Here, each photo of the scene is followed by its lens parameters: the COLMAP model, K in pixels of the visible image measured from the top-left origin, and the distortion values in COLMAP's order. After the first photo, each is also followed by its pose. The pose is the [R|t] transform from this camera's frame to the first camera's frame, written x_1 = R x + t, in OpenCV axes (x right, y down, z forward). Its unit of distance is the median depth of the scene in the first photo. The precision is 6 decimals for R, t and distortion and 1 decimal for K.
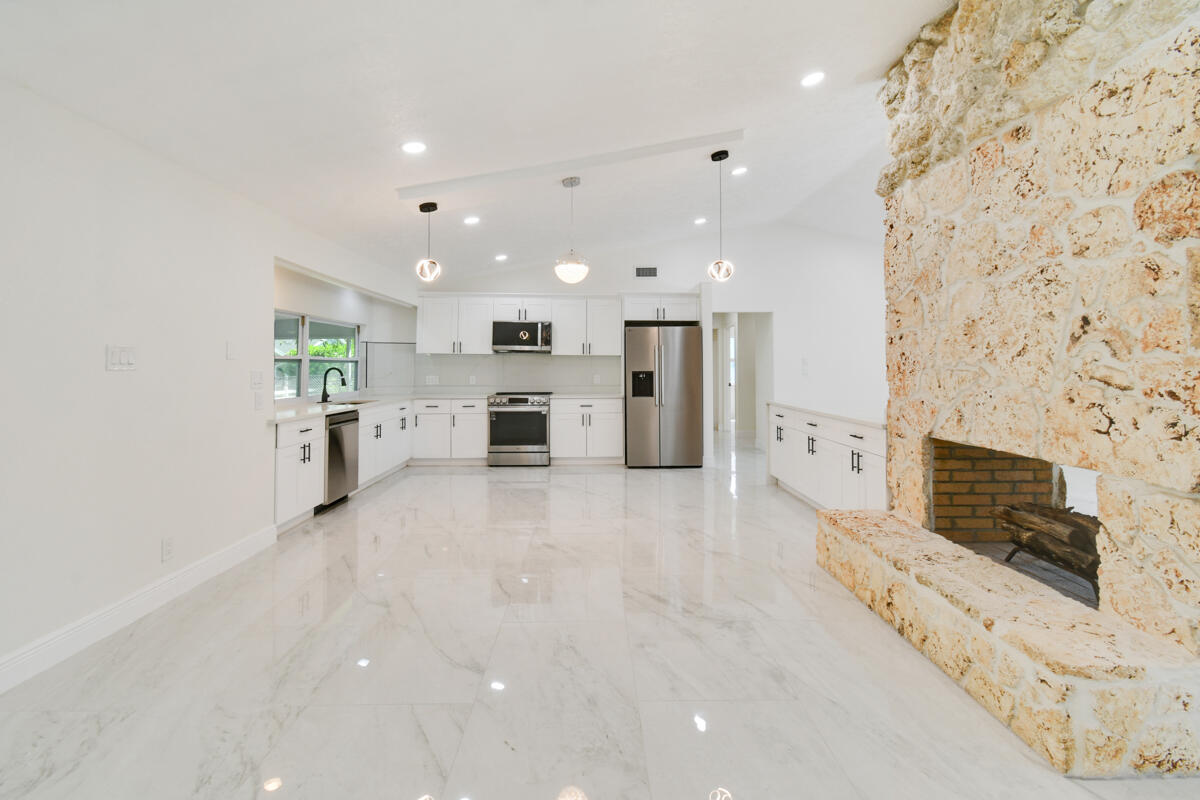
lens RADIAL K [[529.3, 0, 581.0], [0, 529.3, 358.8], [0, 0, 1]] dist [0.011955, -0.005454]
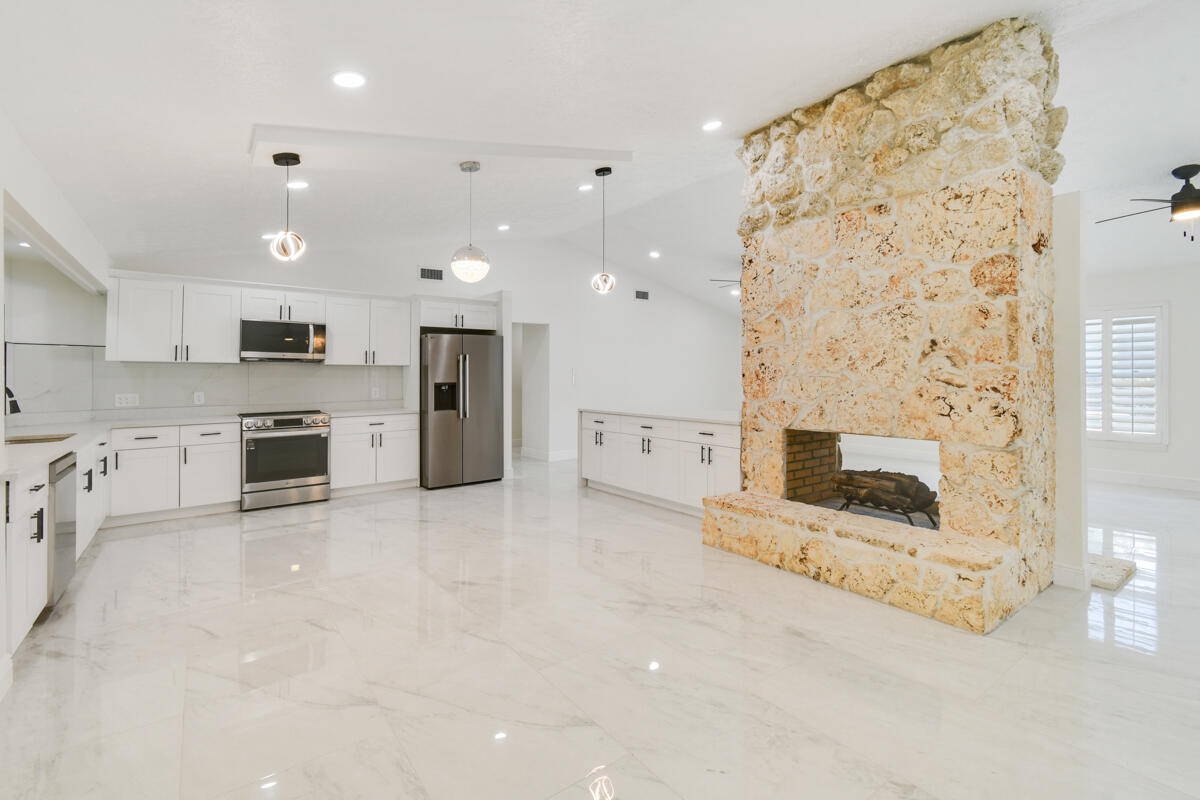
lens RADIAL K [[542.6, 0, 593.0], [0, 542.6, 379.0], [0, 0, 1]] dist [0.002765, 0.000053]
pose [[0.817952, -0.010048, 0.575199, -0.446366], [0.000611, 0.999862, 0.016597, 0.003447], [-0.575287, -0.013224, 0.817845, 0.174375]]
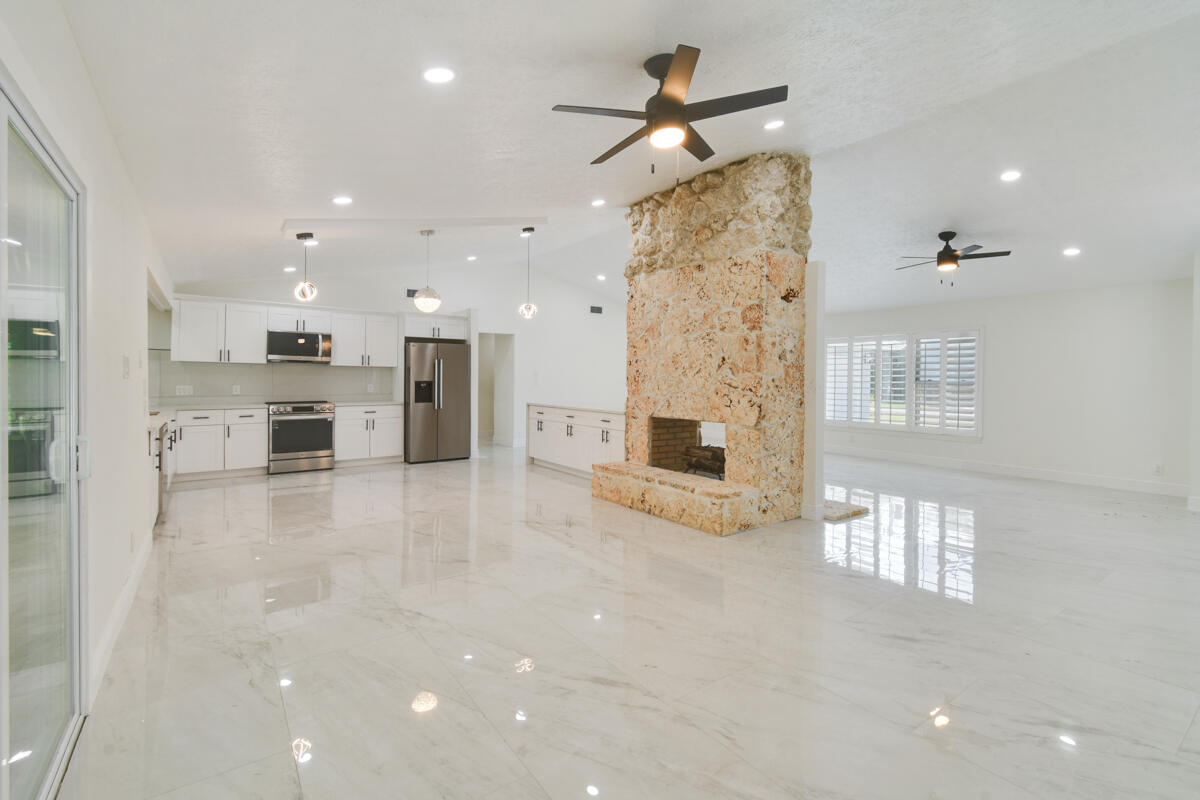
lens RADIAL K [[528.4, 0, 579.9], [0, 528.4, 396.7], [0, 0, 1]] dist [-0.000212, -0.000115]
pose [[0.830257, -0.014965, 0.557180, -0.517201], [-0.014068, 0.998758, 0.047787, -0.004788], [-0.557203, -0.047514, 0.829016, -0.342907]]
